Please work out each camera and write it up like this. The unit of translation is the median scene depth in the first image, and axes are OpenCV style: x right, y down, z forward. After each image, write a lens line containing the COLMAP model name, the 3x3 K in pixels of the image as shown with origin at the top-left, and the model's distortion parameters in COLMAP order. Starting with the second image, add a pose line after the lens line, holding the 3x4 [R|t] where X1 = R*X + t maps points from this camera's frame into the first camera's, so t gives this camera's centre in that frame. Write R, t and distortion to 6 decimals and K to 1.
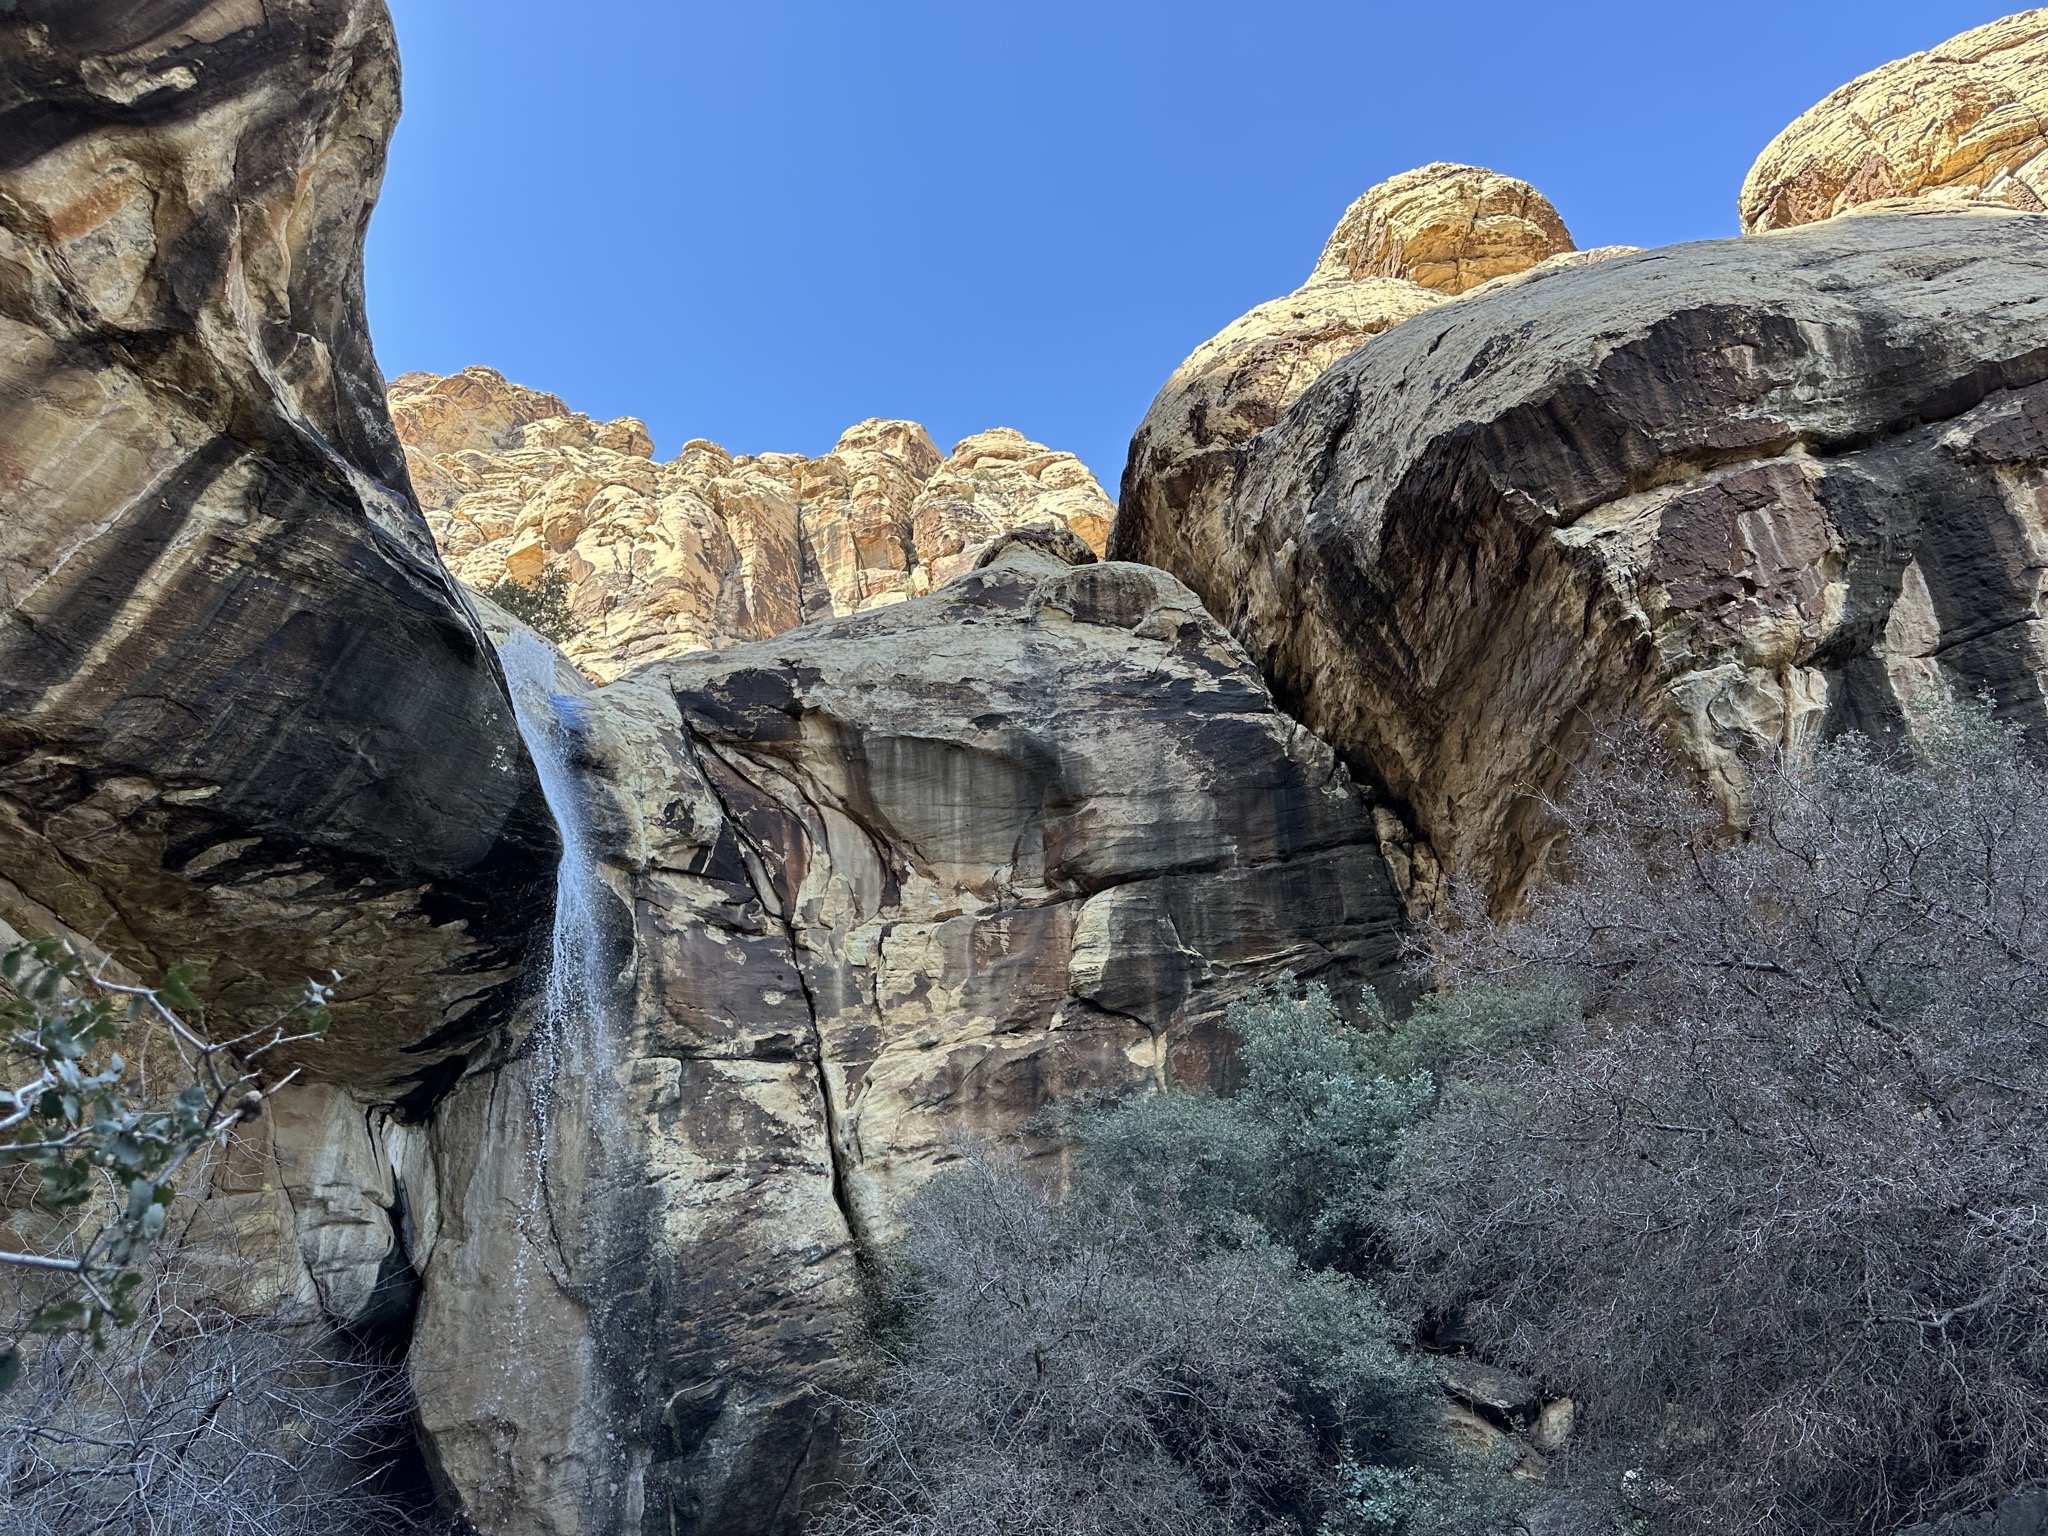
lens RADIAL K [[1405.1, 0, 1033.4], [0, 1405.1, 771.4], [0, 0, 1]] dist [0.177673, -0.355139]
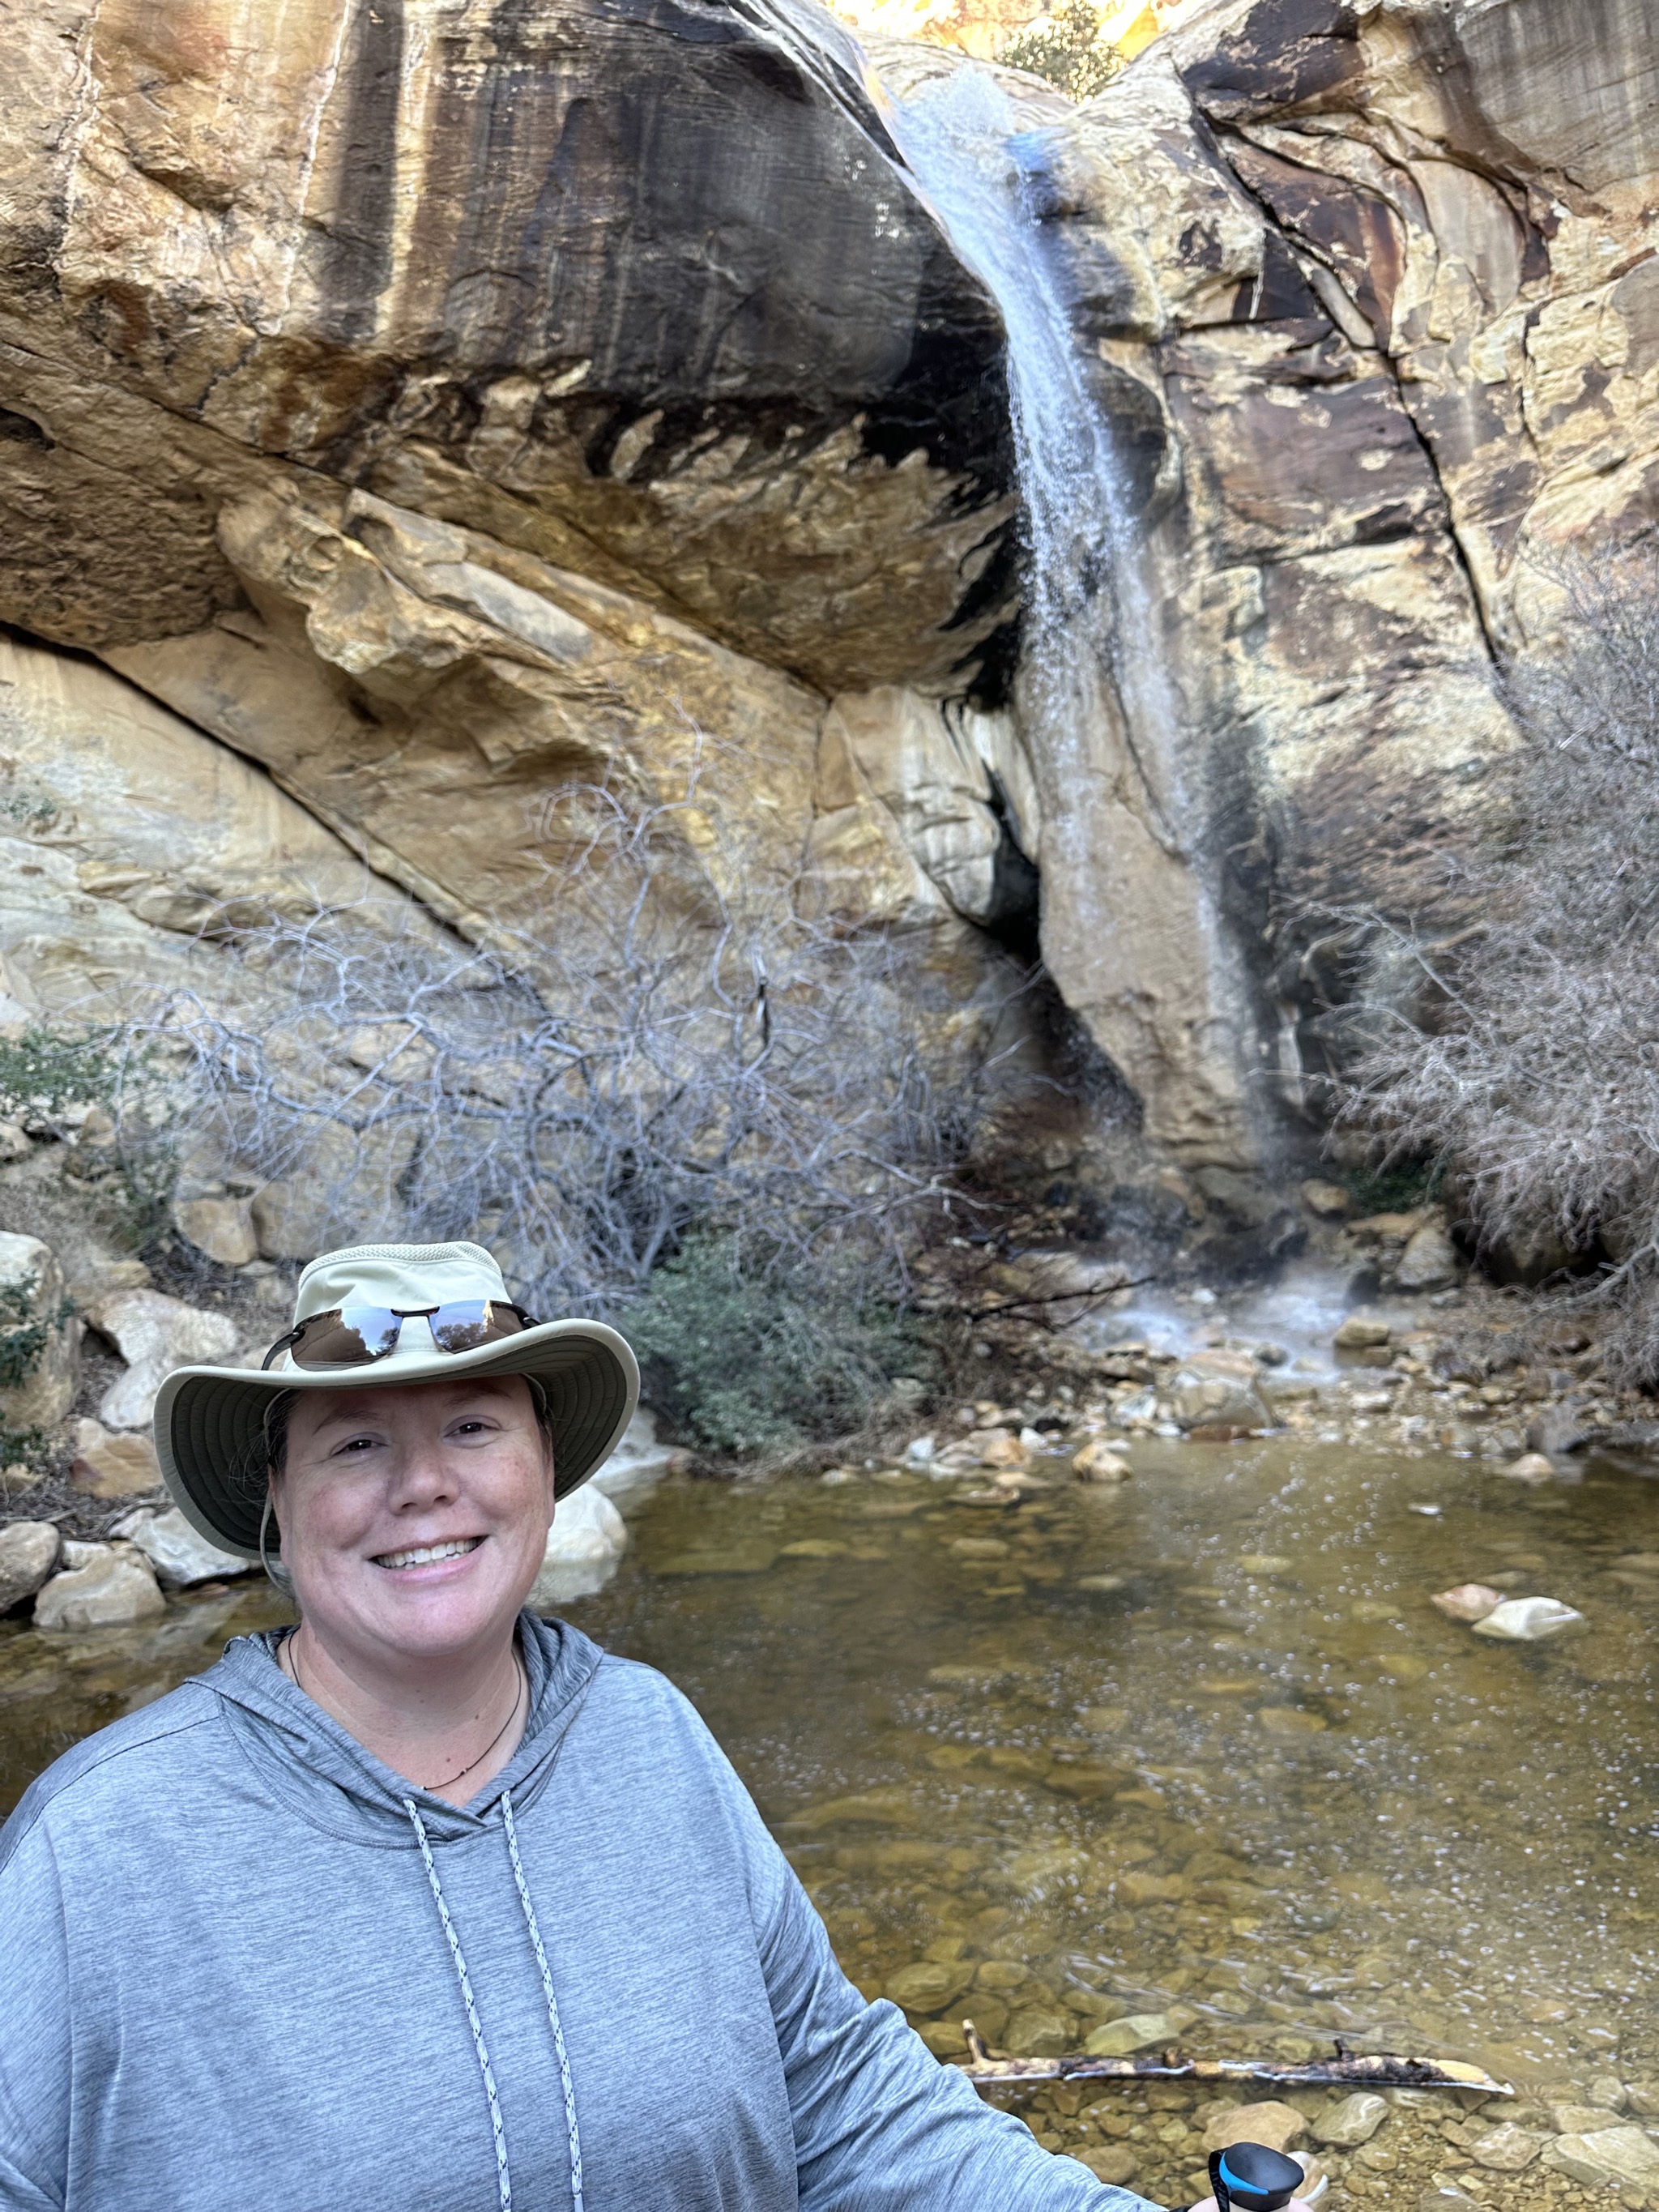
lens RADIAL K [[1569.7, 0, 817.8], [0, 1569.7, 1093.6], [0, 0, 1]] dist [0.007130, -0.021667]
pose [[0.795203, -0.046071, -0.604590, 0.066703], [0.318913, 0.879829, 0.352413, 0.069324], [0.515700, -0.473051, 0.714336, 0.106307]]
